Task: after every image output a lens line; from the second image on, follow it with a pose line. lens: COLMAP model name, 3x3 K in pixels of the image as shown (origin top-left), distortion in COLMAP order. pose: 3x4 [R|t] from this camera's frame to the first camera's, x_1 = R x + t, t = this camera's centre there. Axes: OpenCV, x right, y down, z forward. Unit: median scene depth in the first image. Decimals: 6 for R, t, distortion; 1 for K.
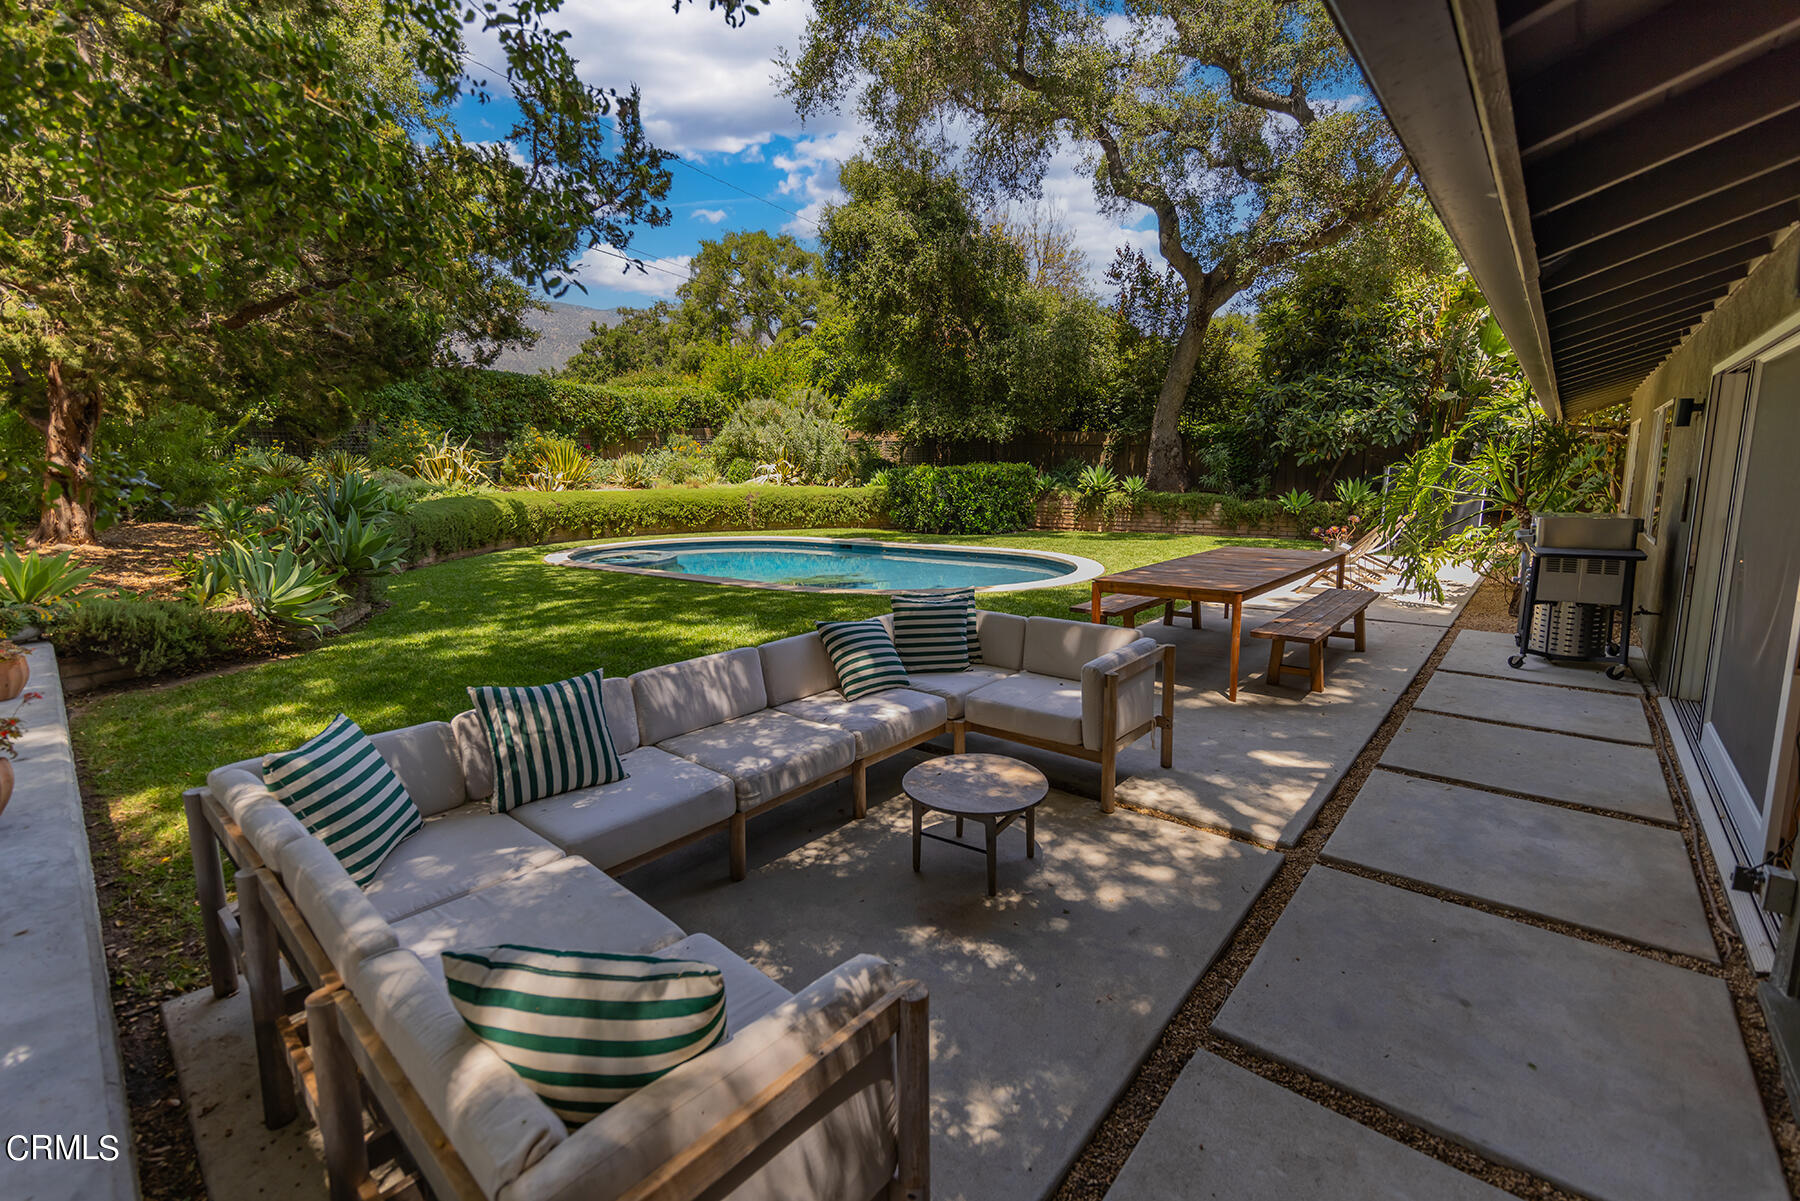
lens RADIAL K [[747.0, 0, 900.4], [0, 747.0, 599.6], [0, 0, 1]] dist [0.004081, 0.000214]
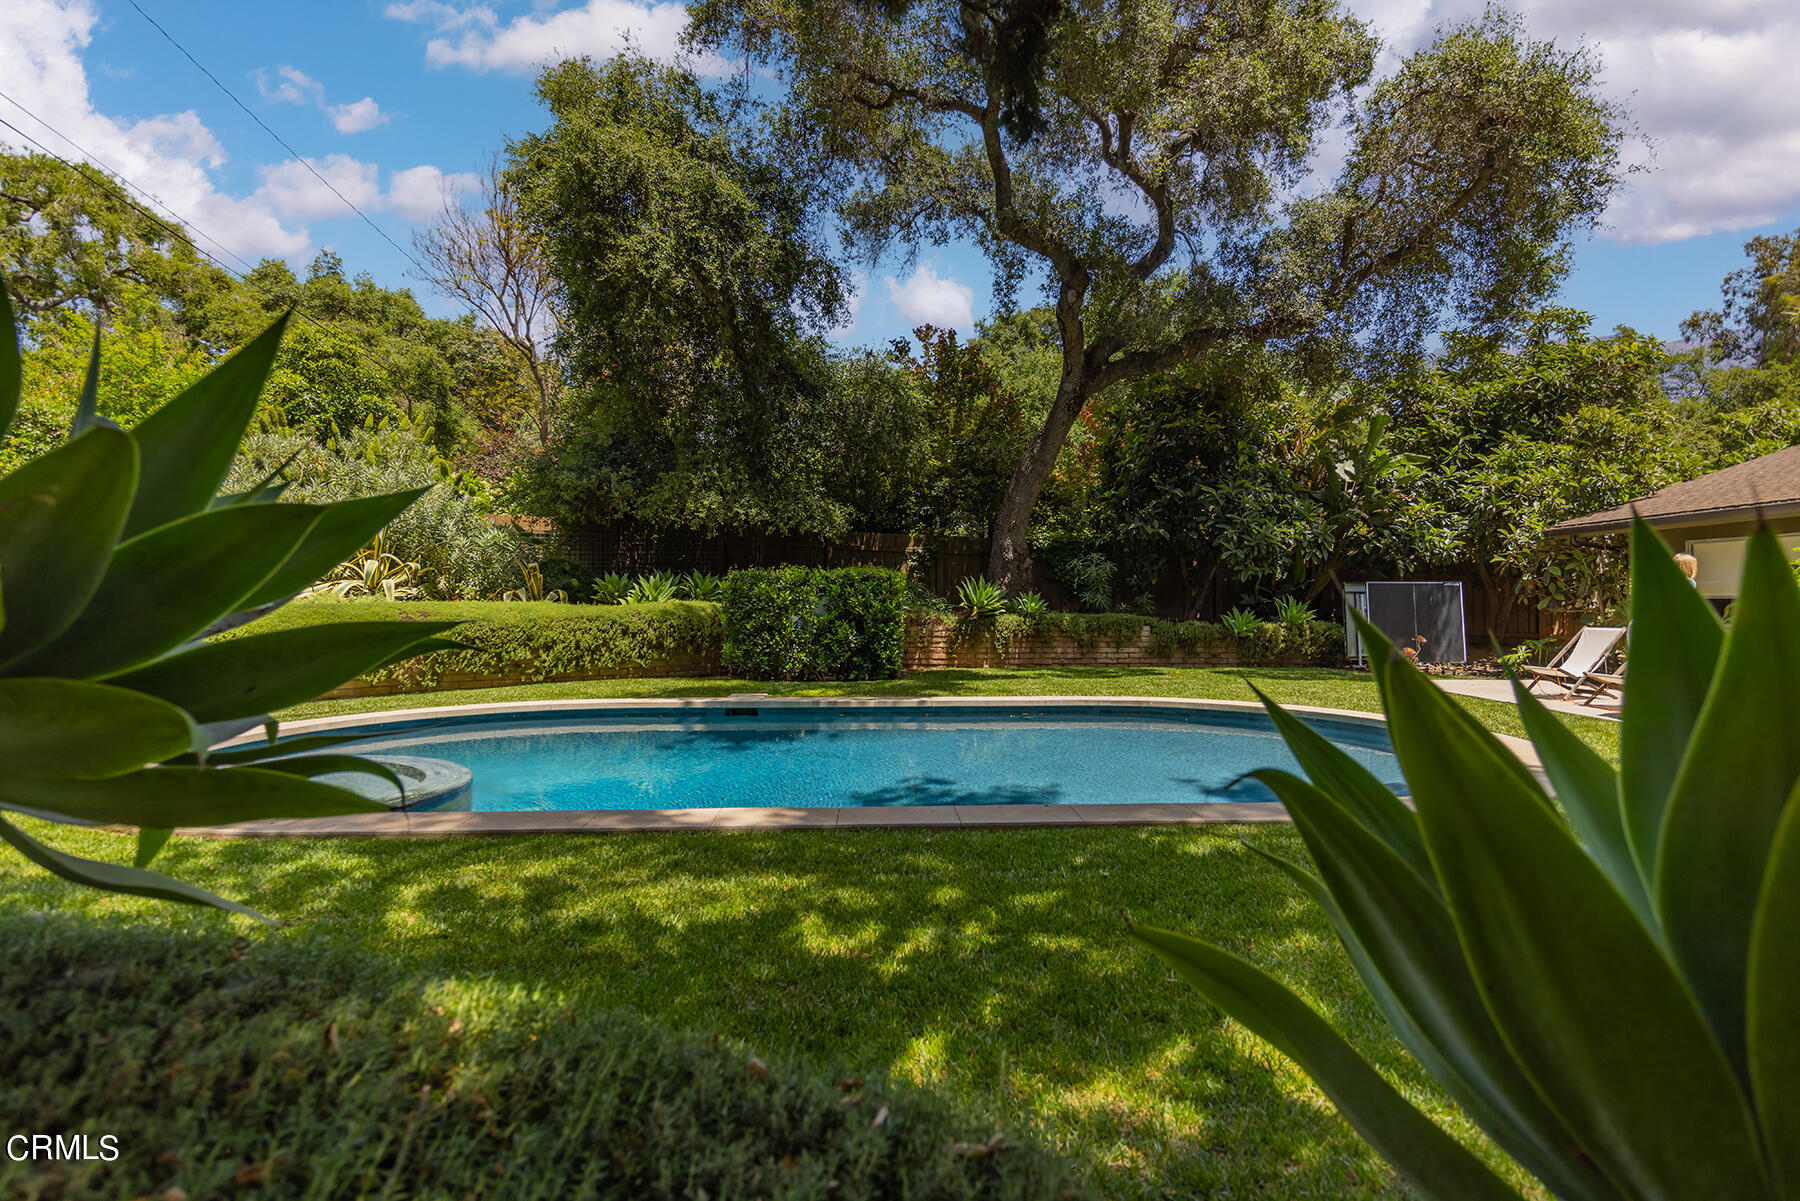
lens RADIAL K [[905.7, 0, 913.0], [0, 905.7, 596.6], [0, 0, 1]] dist [0.007188, 0.000788]
pose [[0.760217, 0.015319, 0.649489, -0.354943], [0.096078, 0.986078, -0.135716, -0.048093], [-0.642526, 0.165575, 0.748161, 0.391310]]
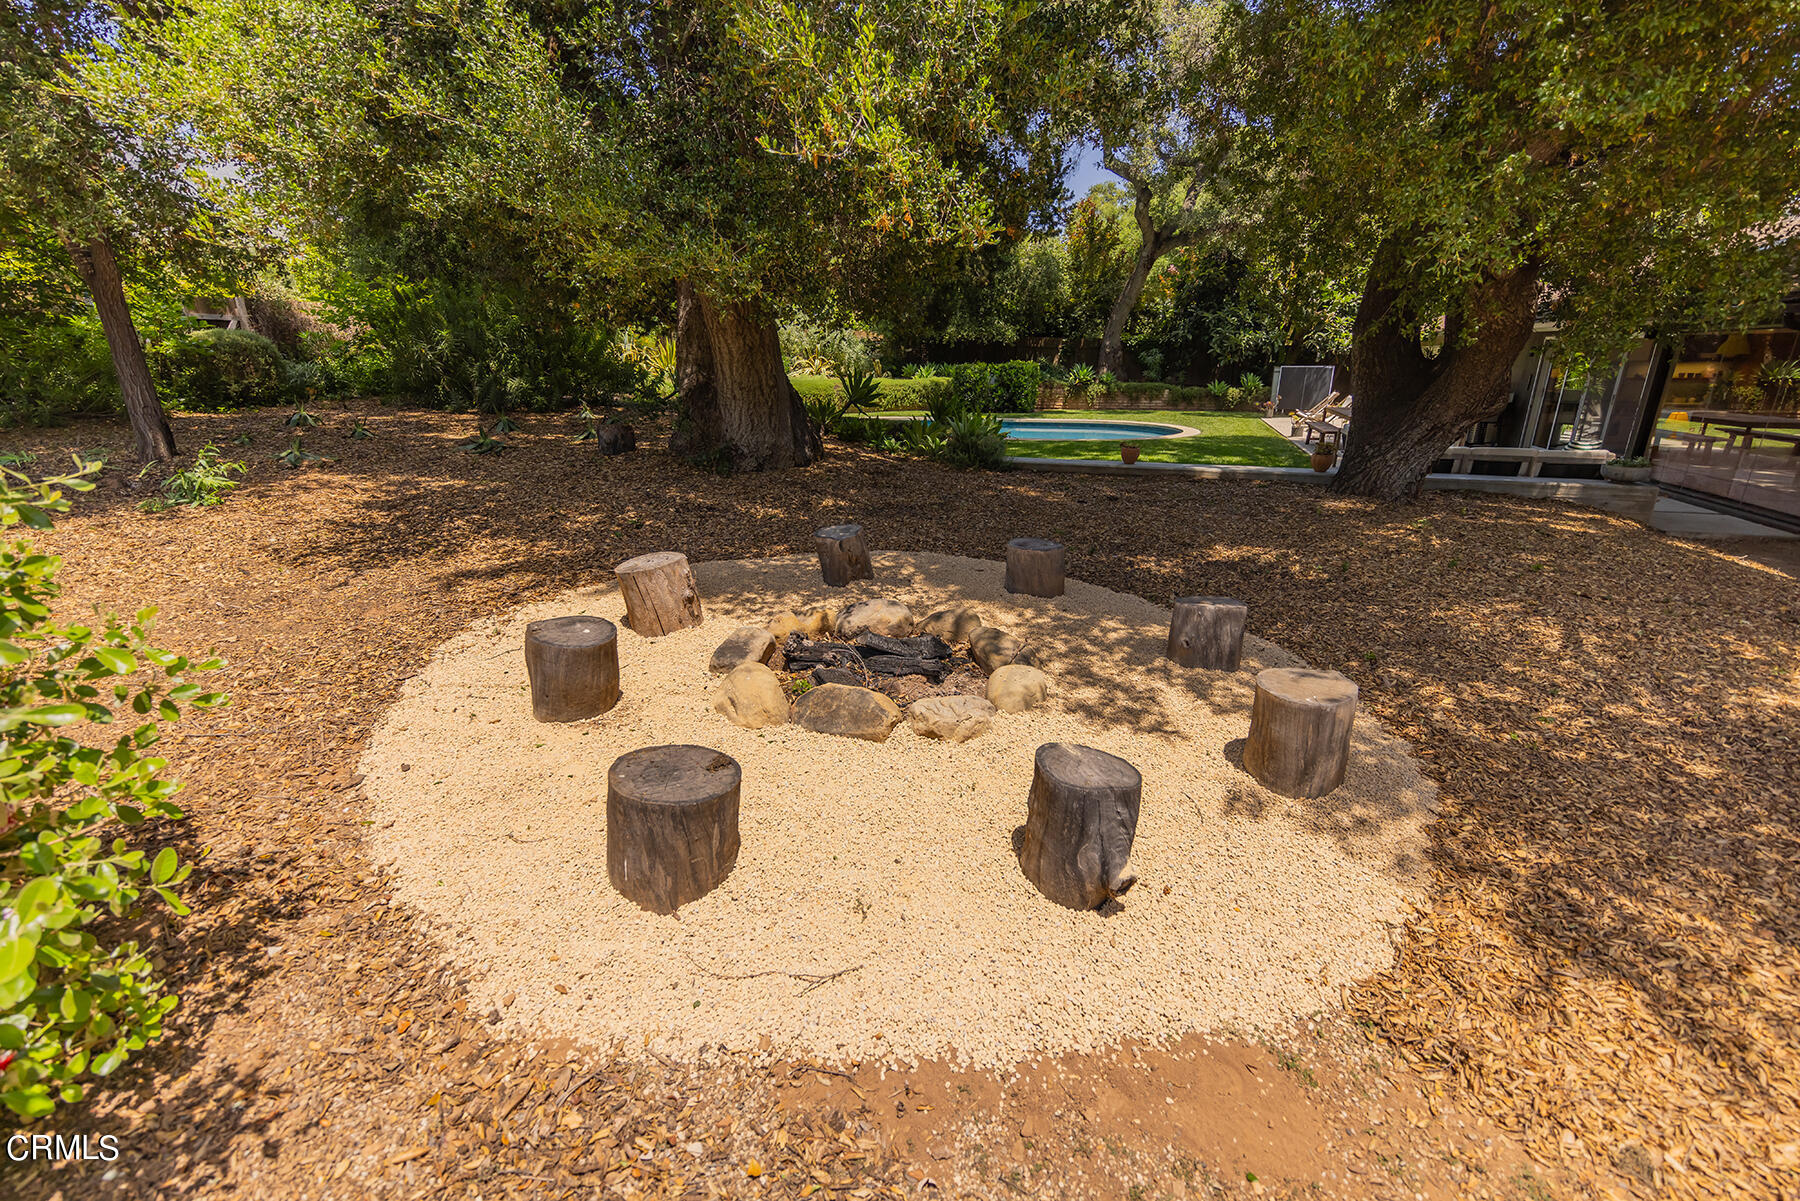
lens RADIAL K [[747.0, 0, 903.5], [0, 747.0, 591.0], [0, 0, 1]] dist [0.004081, 0.000214]
pose [[0.938628, -0.095093, 0.331565, -0.590745], [0.051860, 0.989226, 0.136900, 0.041760], [-0.341011, -0.111303, 0.933447, -0.290872]]
